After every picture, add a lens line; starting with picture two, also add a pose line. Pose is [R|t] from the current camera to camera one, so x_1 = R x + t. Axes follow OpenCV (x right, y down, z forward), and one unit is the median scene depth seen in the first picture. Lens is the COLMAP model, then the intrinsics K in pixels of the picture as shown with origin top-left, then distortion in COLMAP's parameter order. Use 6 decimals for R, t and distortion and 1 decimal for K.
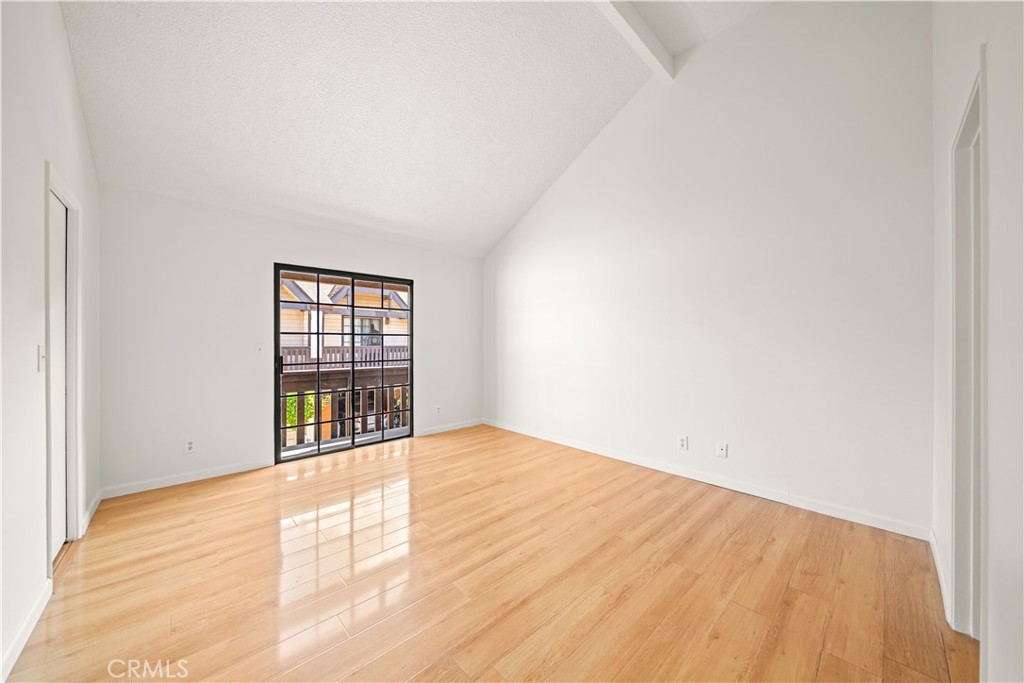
lens RADIAL K [[355.8, 0, 511.7], [0, 355.8, 342.7], [0, 0, 1]] dist [-0.001973, -0.000065]
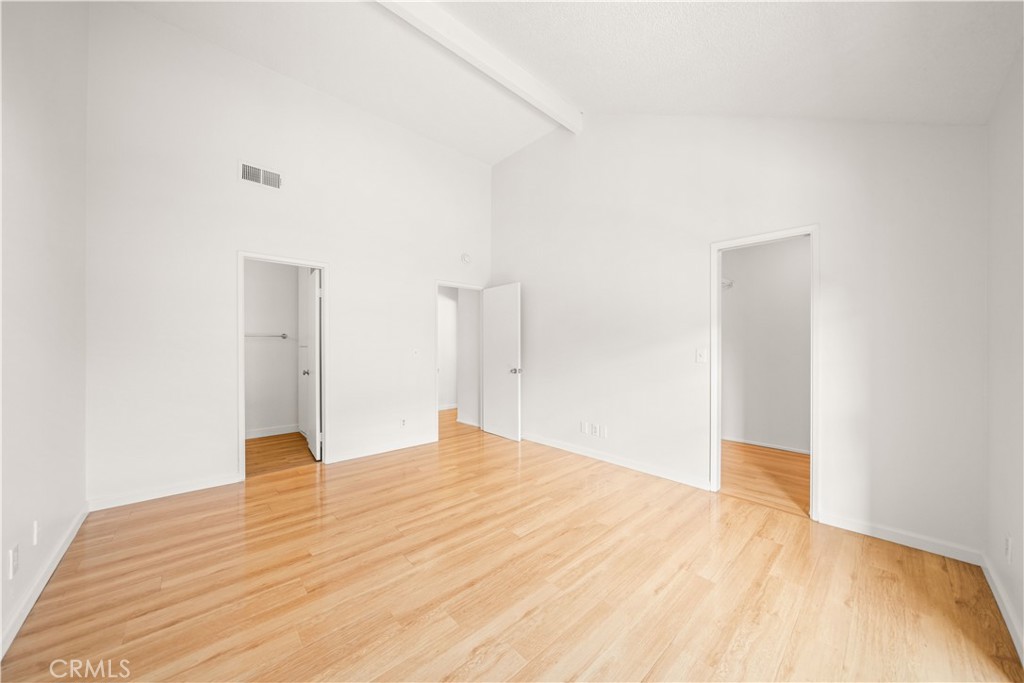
lens RADIAL K [[355.8, 0, 512.5], [0, 355.8, 344.8], [0, 0, 1]] dist [-0.001973, -0.000065]
pose [[-0.999941, 0.000755, 0.010807, -0.241596], [0.000716, 0.999993, -0.003685, -0.001622], [-0.010809, -0.003677, -0.999935, 1.913456]]
